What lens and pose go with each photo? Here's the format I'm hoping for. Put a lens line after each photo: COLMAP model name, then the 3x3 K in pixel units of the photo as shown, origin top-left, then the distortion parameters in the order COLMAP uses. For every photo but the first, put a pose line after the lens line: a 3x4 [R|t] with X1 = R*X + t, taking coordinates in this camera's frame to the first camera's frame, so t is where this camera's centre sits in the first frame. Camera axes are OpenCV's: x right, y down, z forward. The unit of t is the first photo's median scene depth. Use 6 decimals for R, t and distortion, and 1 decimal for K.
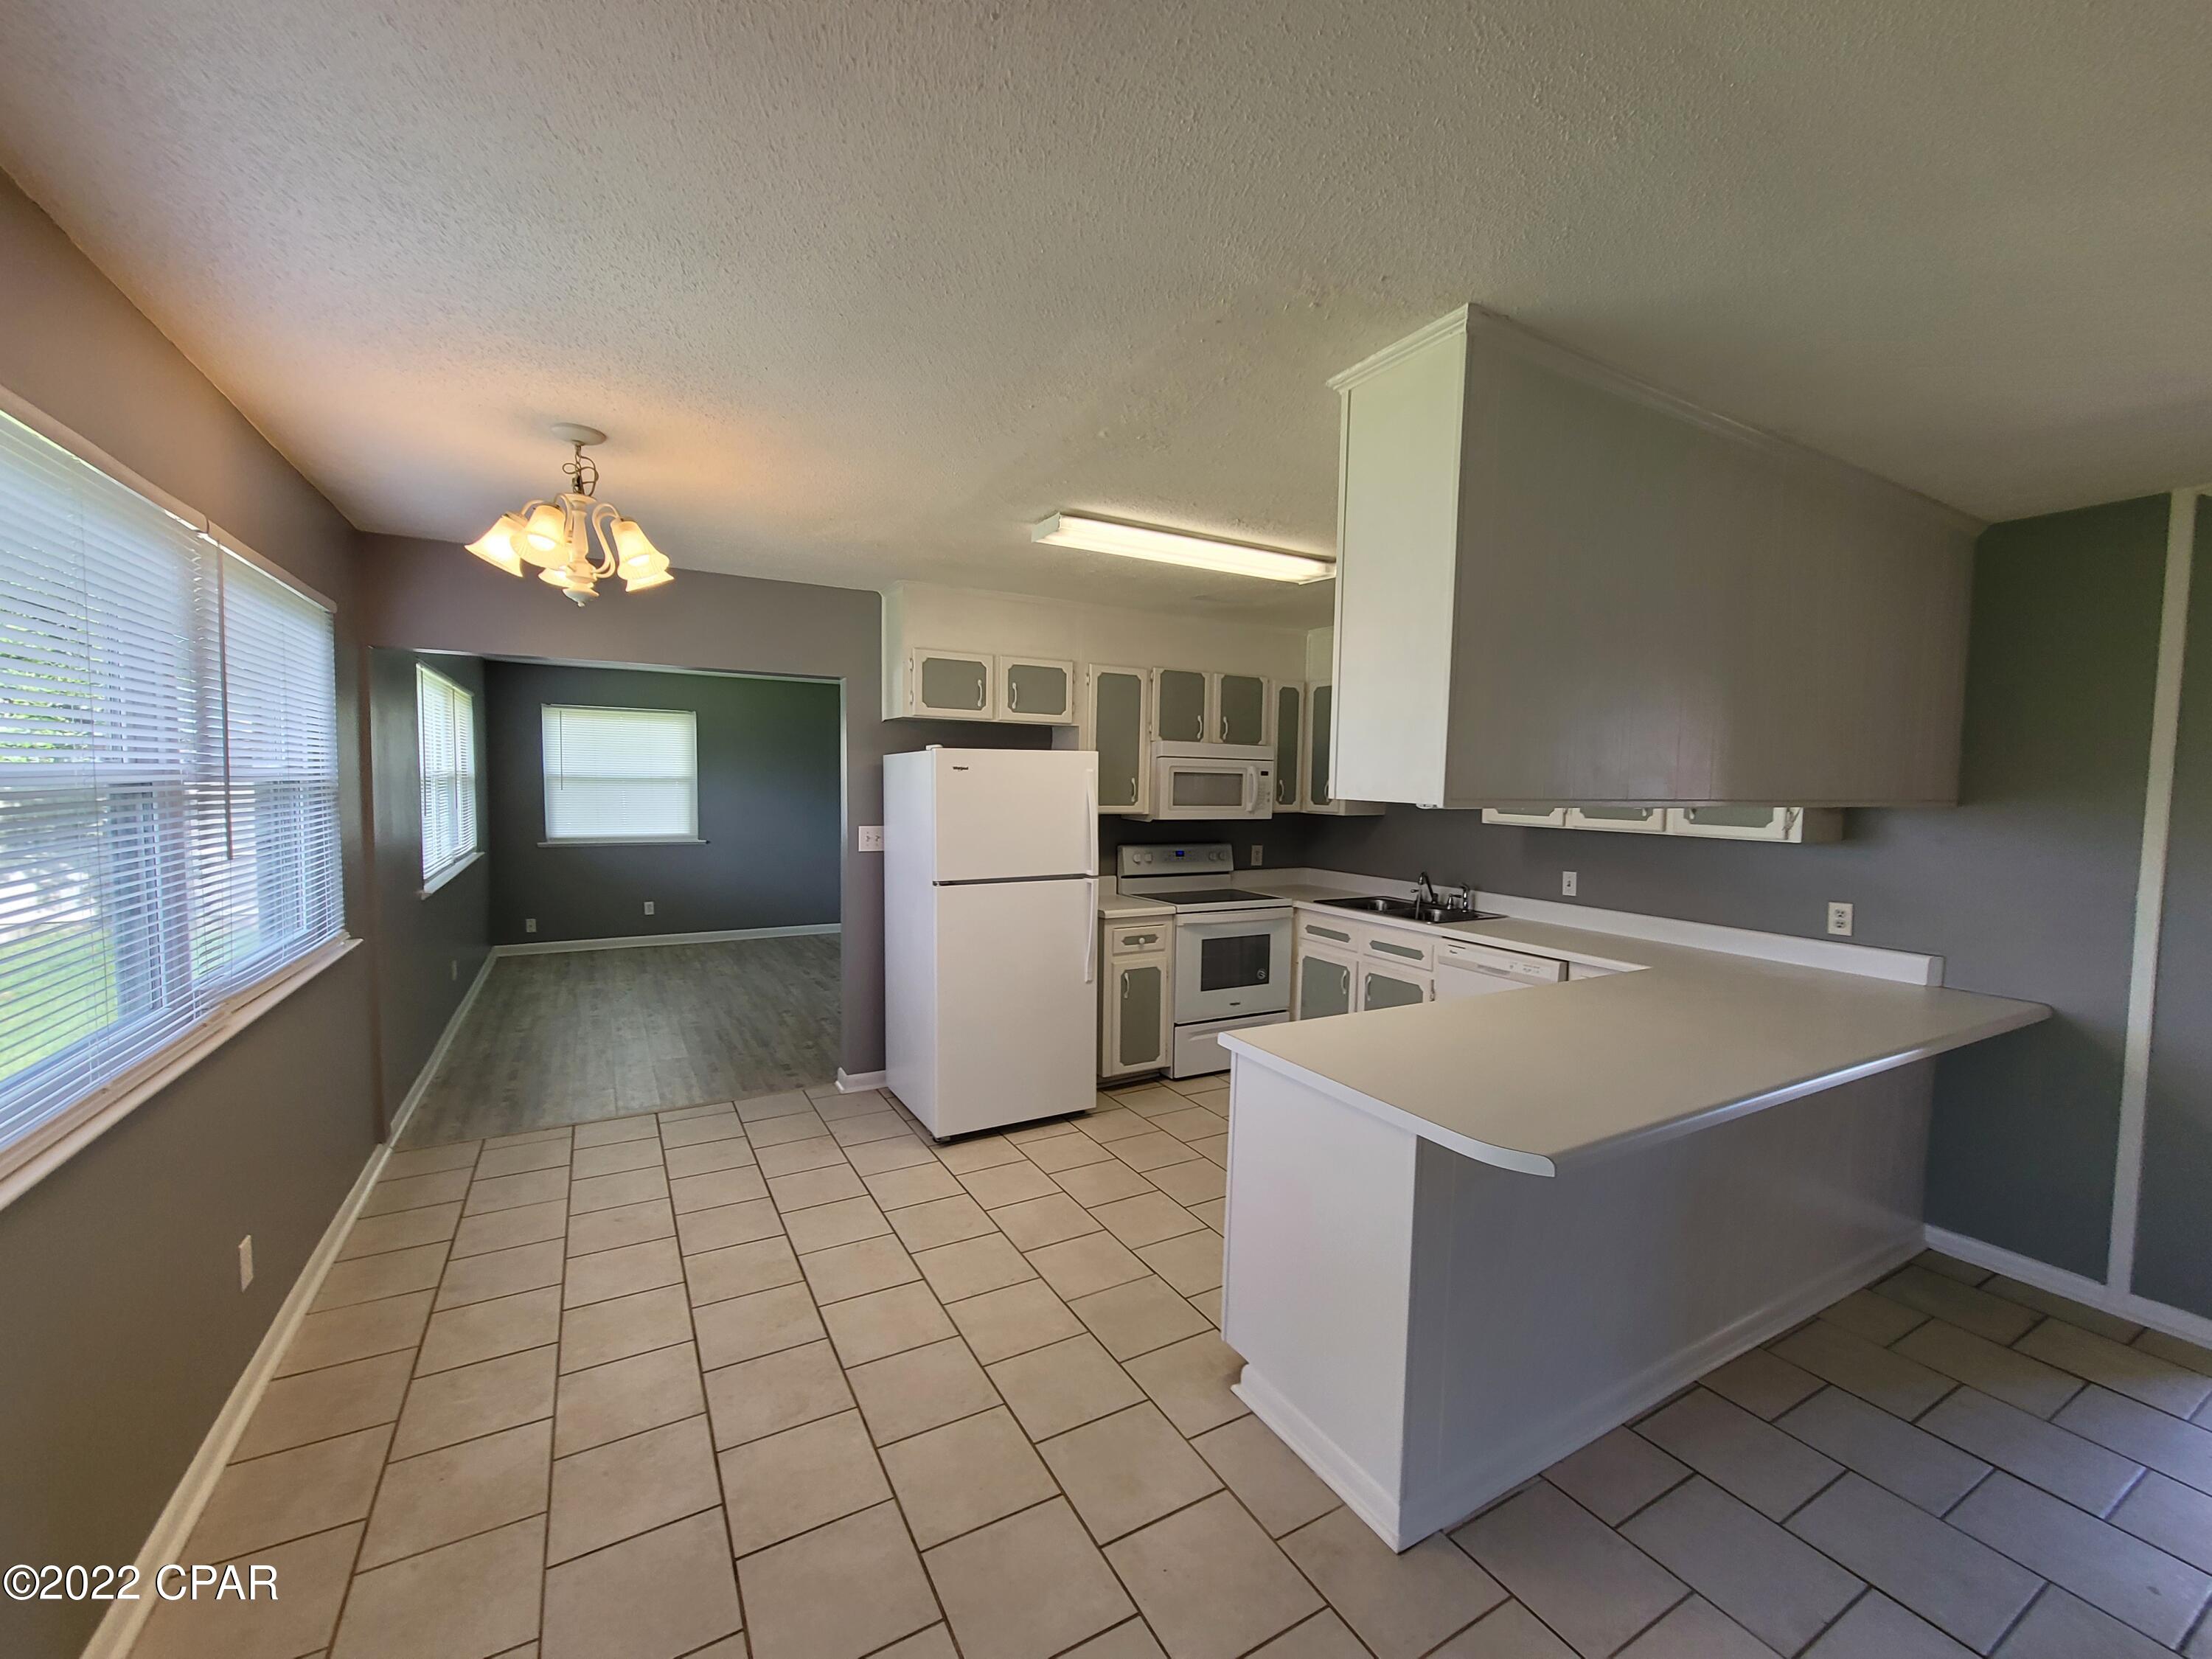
lens RADIAL K [[908.2, 0, 1117.0], [0, 908.2, 840.0], [0, 0, 1]] dist [-0.004669, -0.000651]
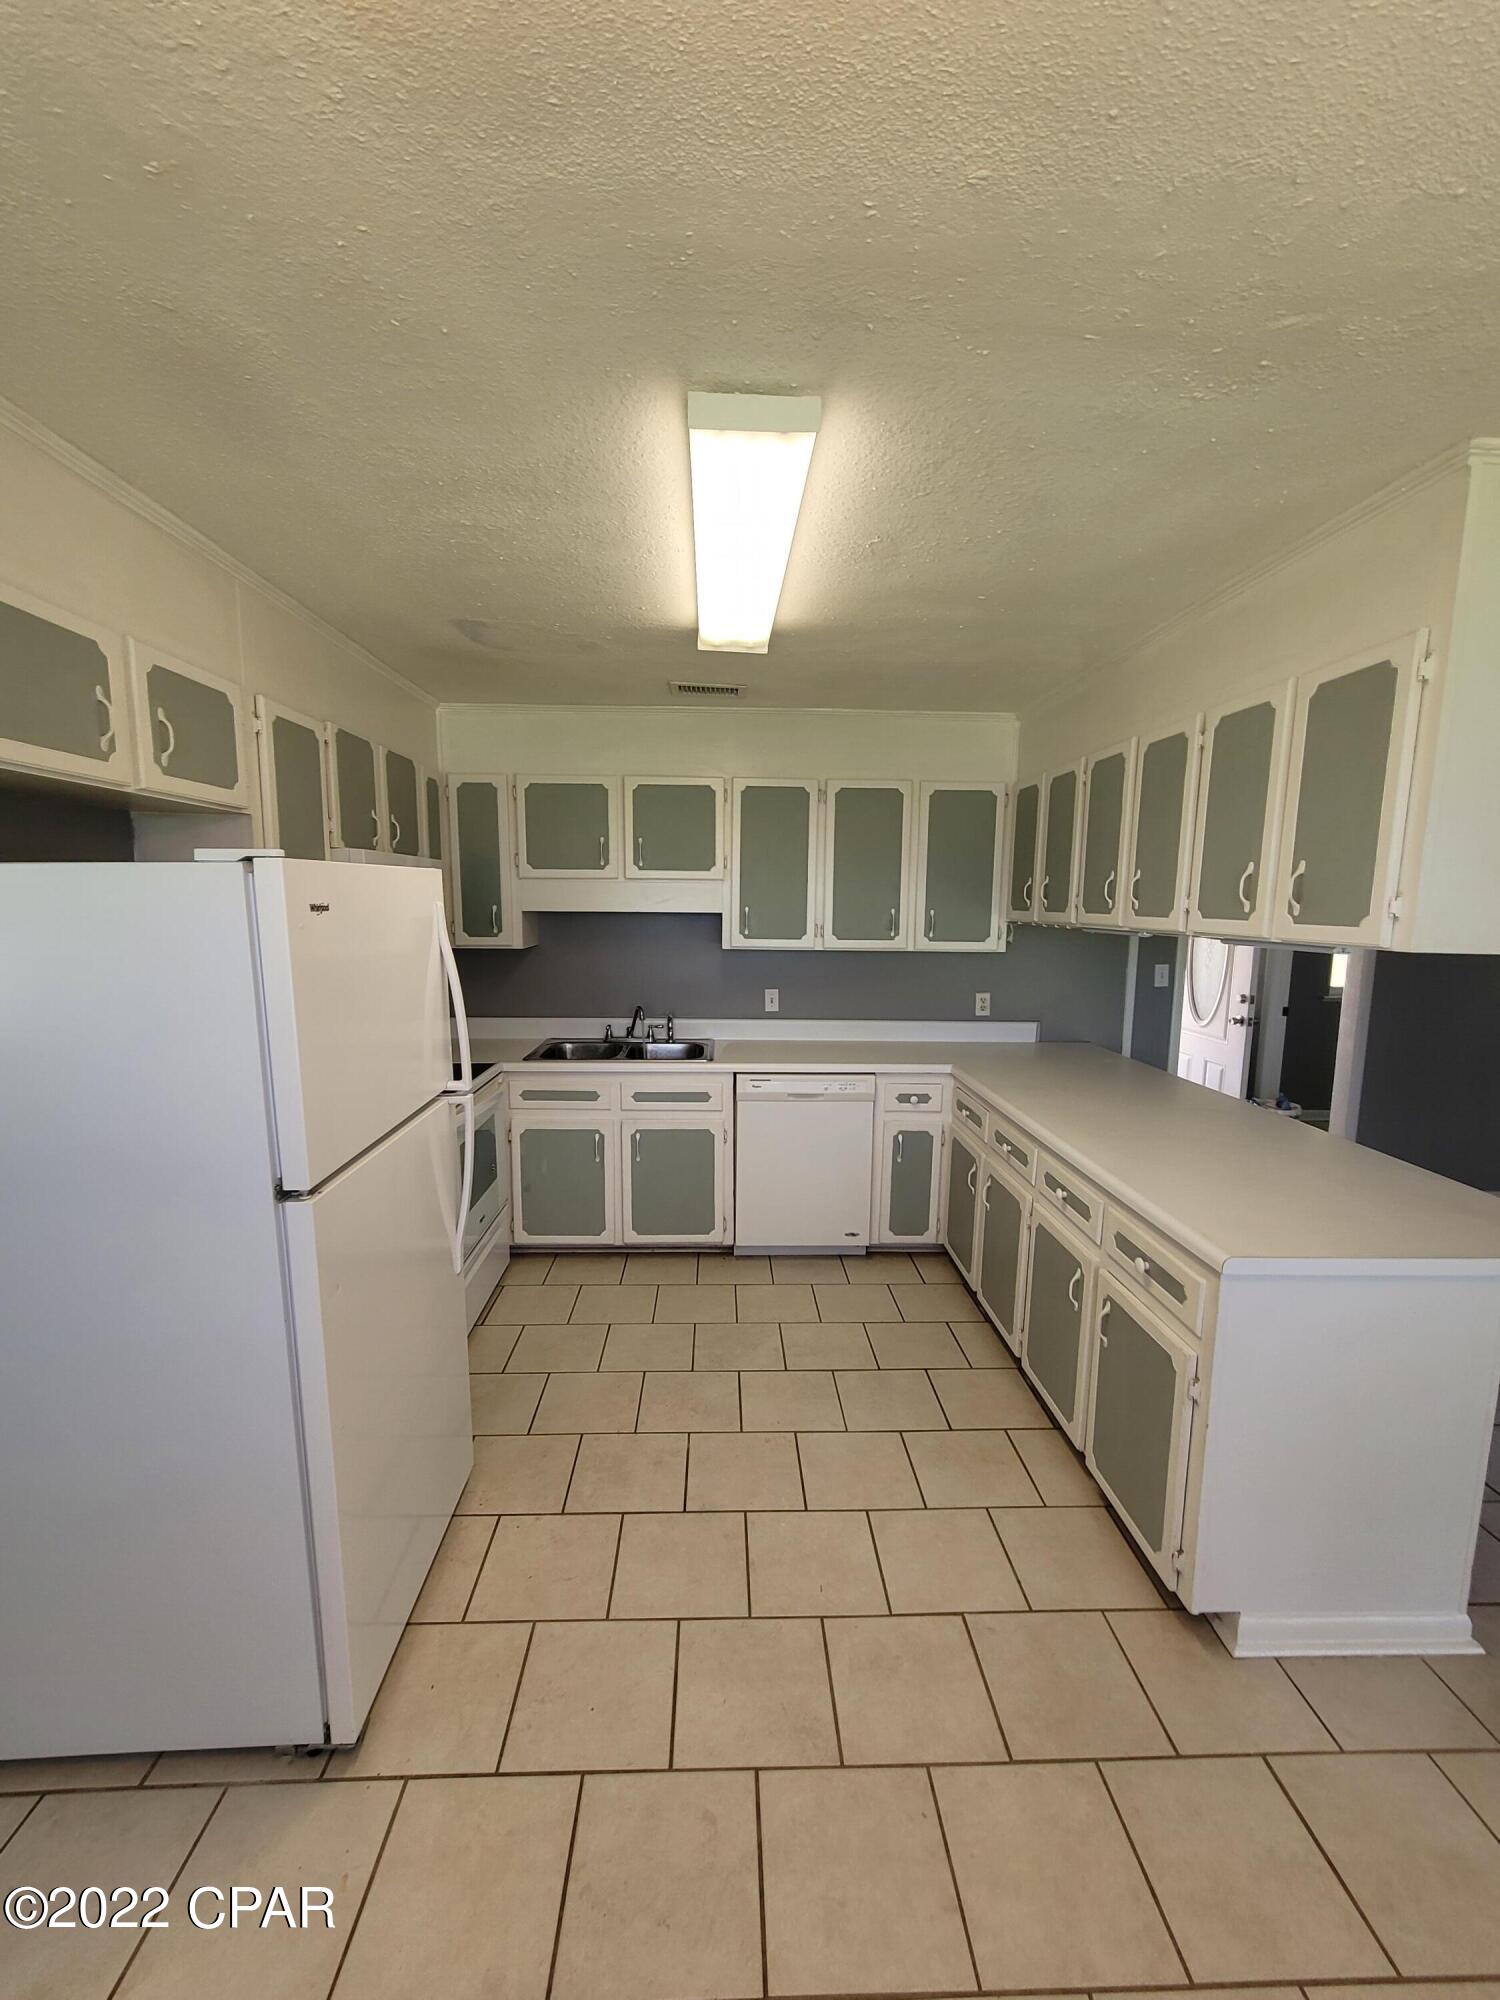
lens RADIAL K [[821.2, 0, 733.1], [0, 821.2, 1013.0], [0, 0, 1]] dist [-0.004669, -0.000651]
pose [[0.472111, -0.135409, 0.871077, -0.490951], [0.057336, 0.990757, 0.122938, -0.078244], [-0.879672, -0.008096, 0.475511, 0.769382]]
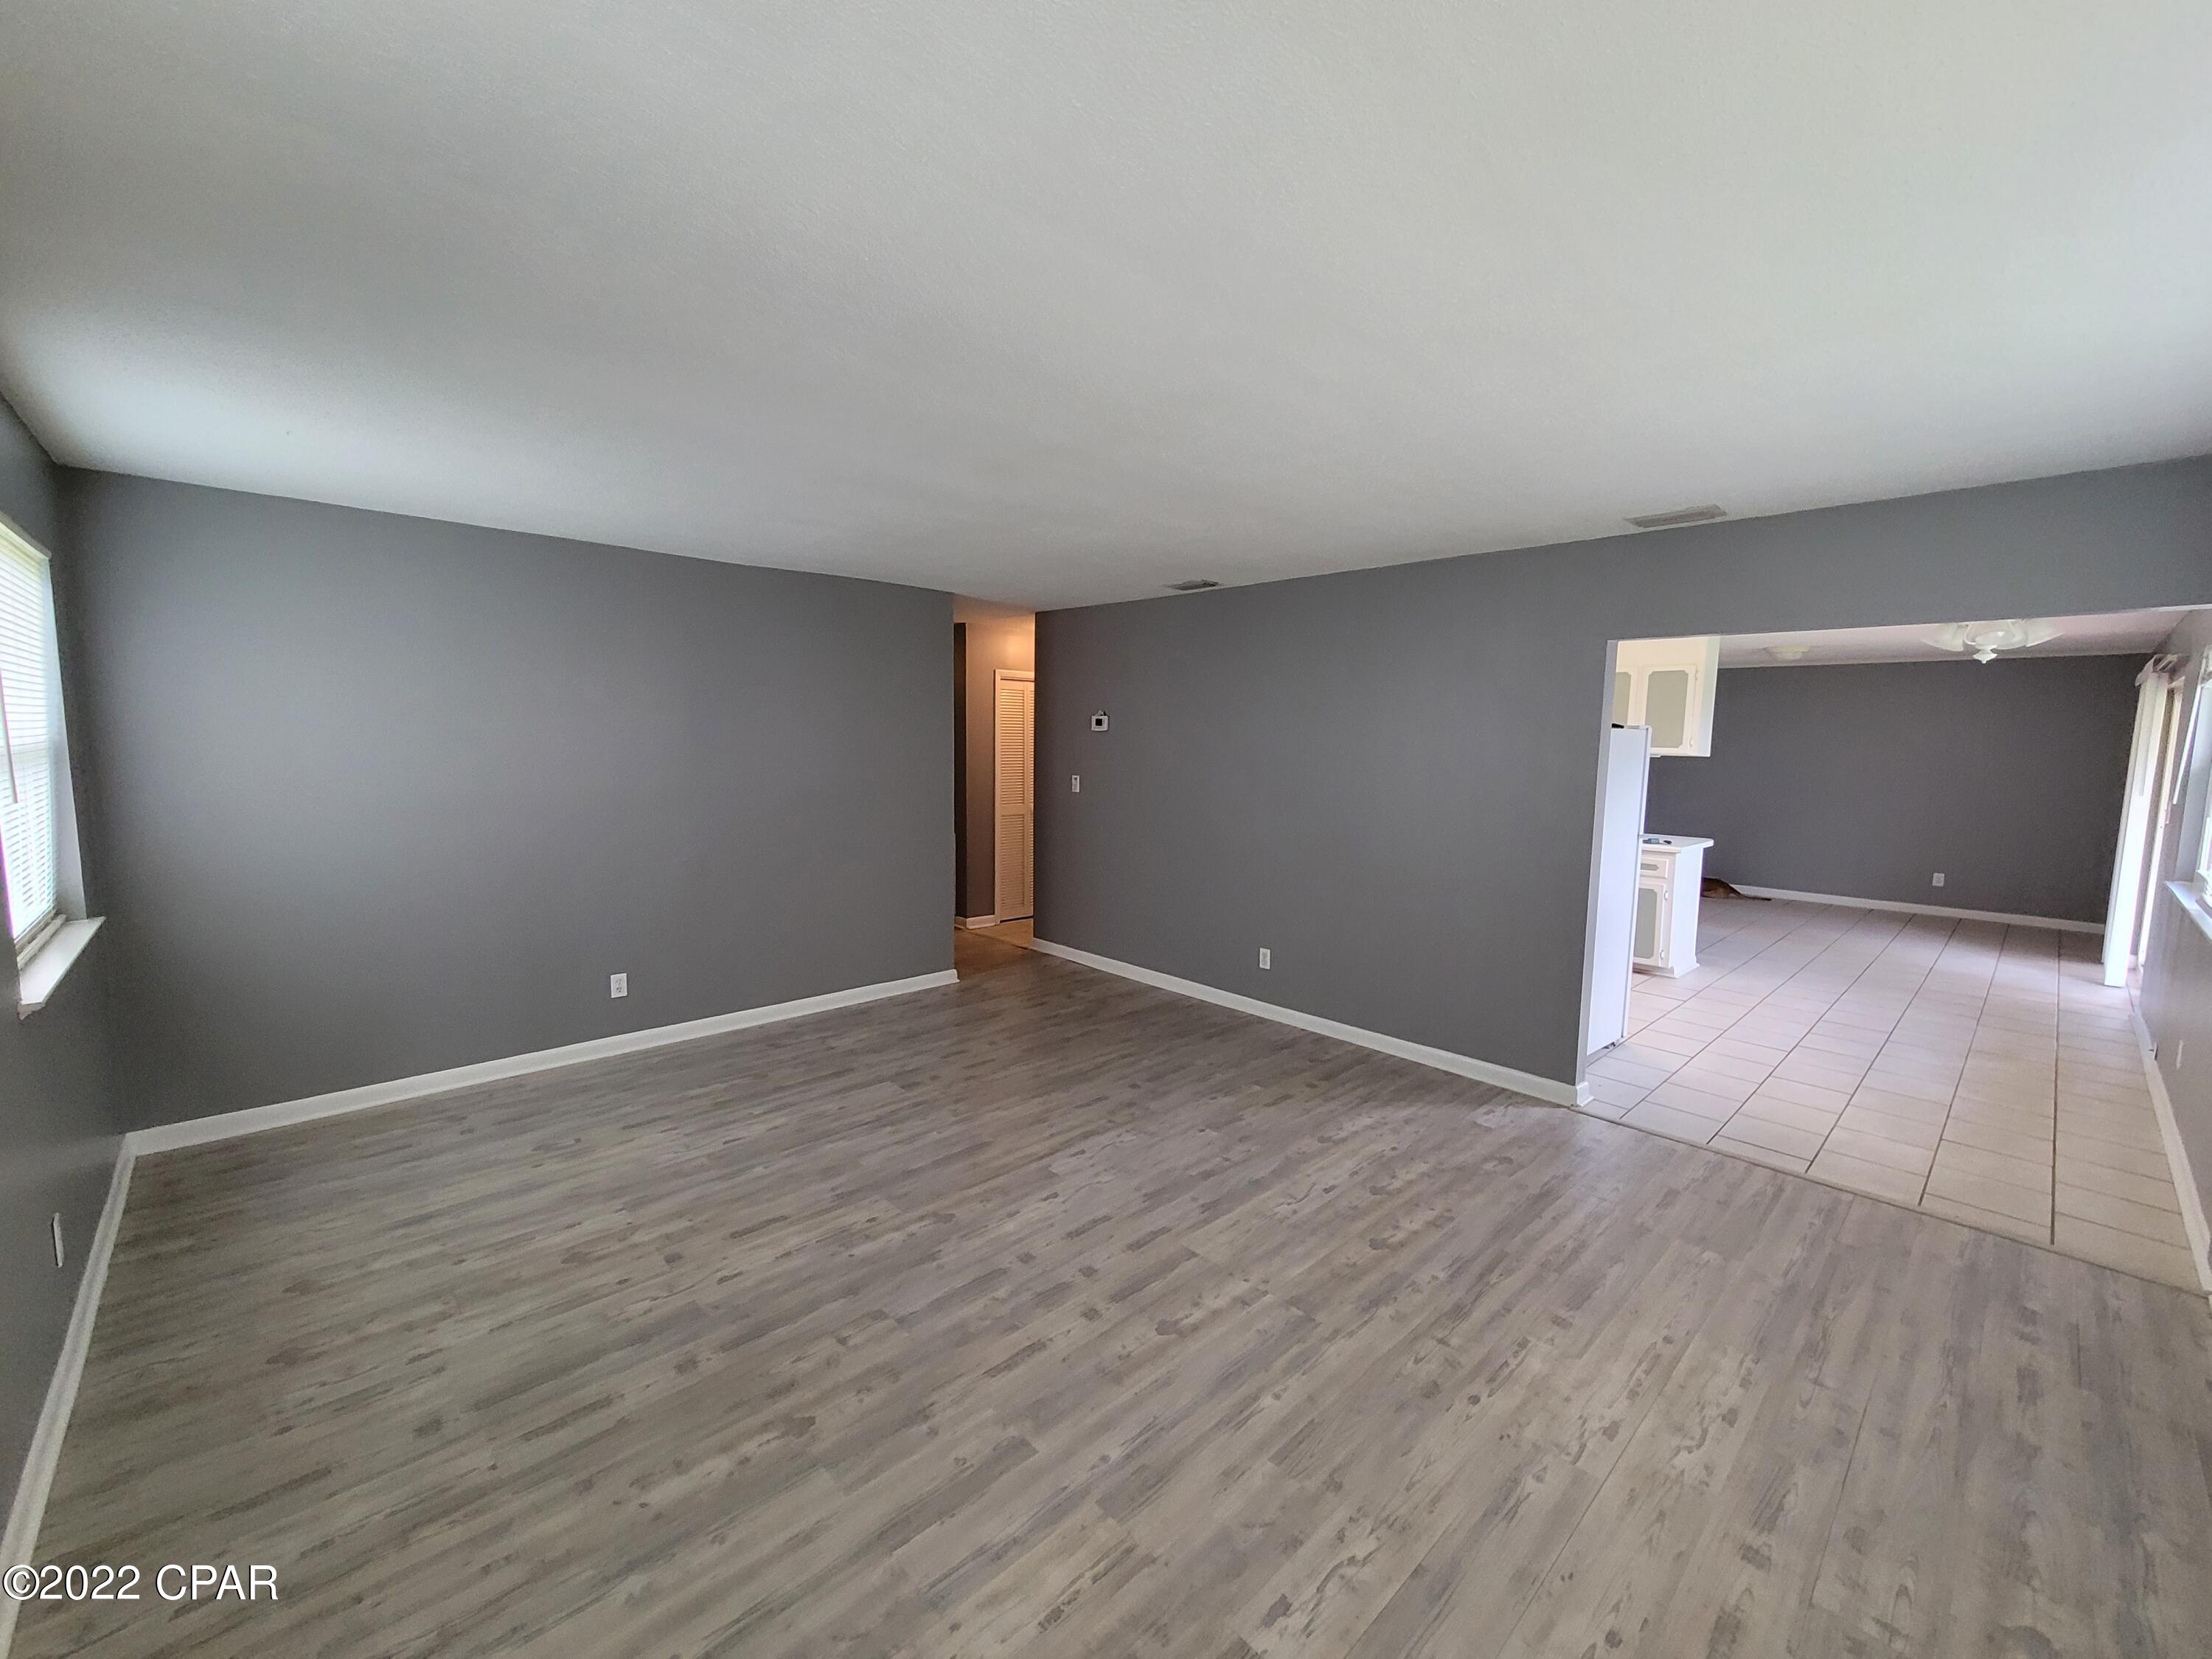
lens RADIAL K [[908.2, 0, 1125.3], [0, 908.2, 830.9], [0, 0, 1]] dist [-0.004669, -0.000651]
pose [[-0.244807, -0.120365, 0.962072, -1.441693], [0.049129, 0.989450, 0.136292, -0.187292], [-0.968326, 0.080630, -0.236311, 2.299827]]
